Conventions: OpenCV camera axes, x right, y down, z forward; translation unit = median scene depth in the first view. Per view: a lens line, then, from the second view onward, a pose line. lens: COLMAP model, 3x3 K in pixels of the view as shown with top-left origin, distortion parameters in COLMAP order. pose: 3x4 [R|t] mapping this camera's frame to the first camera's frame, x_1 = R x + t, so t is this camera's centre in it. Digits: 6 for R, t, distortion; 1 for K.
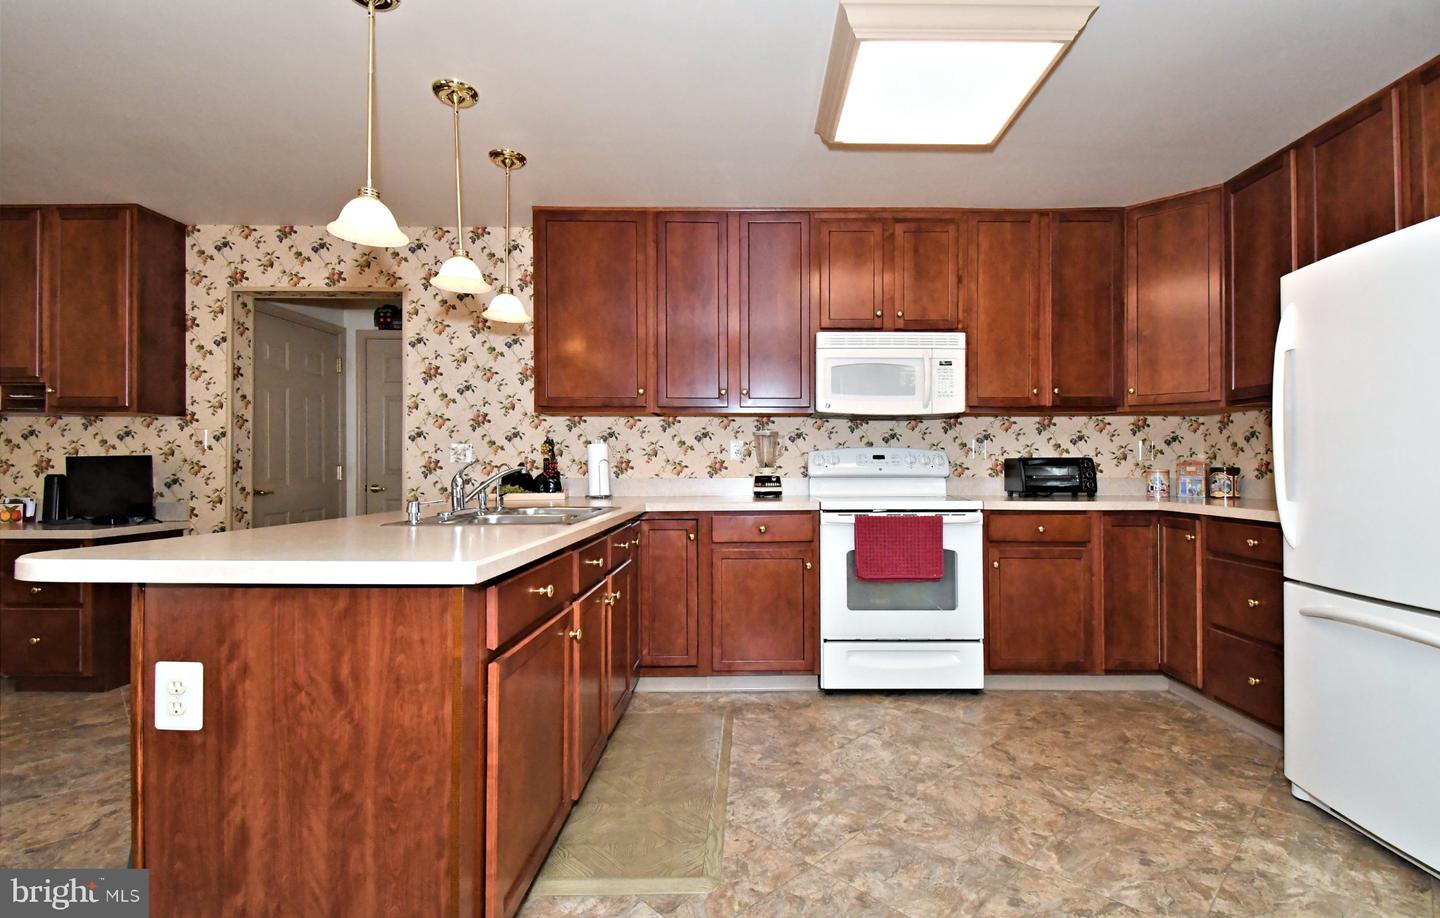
lens RADIAL K [[652.1, 0, 750.2], [0, 652.1, 454.7], [0, 0, 1]] dist [0.013997, -0.001021]
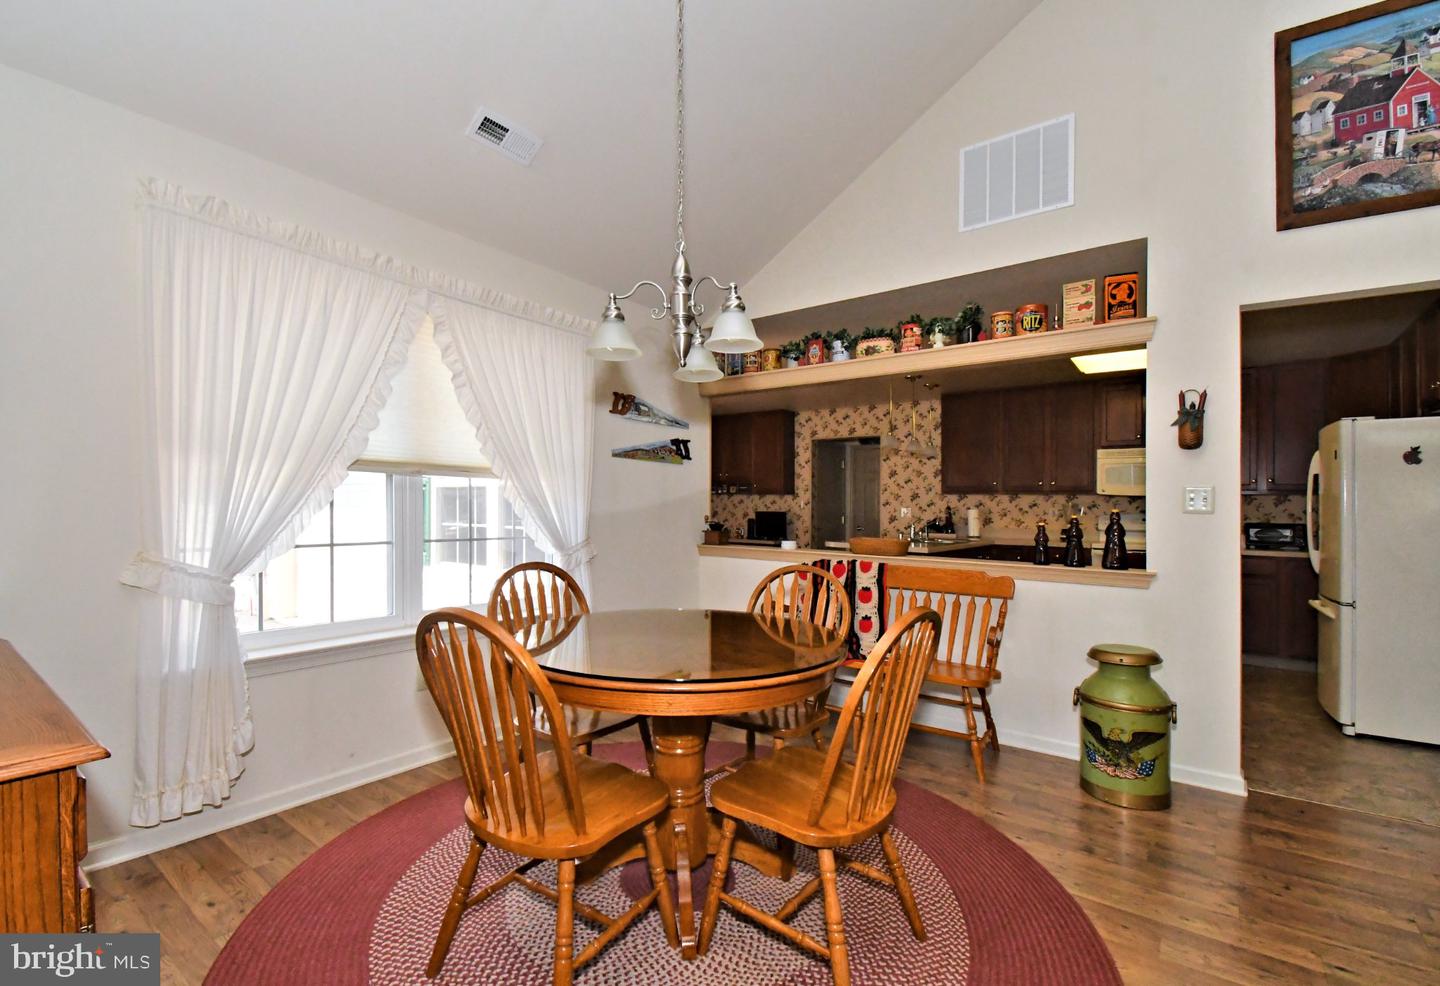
lens RADIAL K [[613.7, 0, 765.6], [0, 613.7, 487.3], [0, 0, 1]] dist [0.000129, -0.000011]
pose [[0.817992, -0.006420, -0.575194, 0.330828], [-0.013777, 0.999432, -0.030748, -0.018192], [0.575065, 0.033076, 0.817439, -0.898439]]
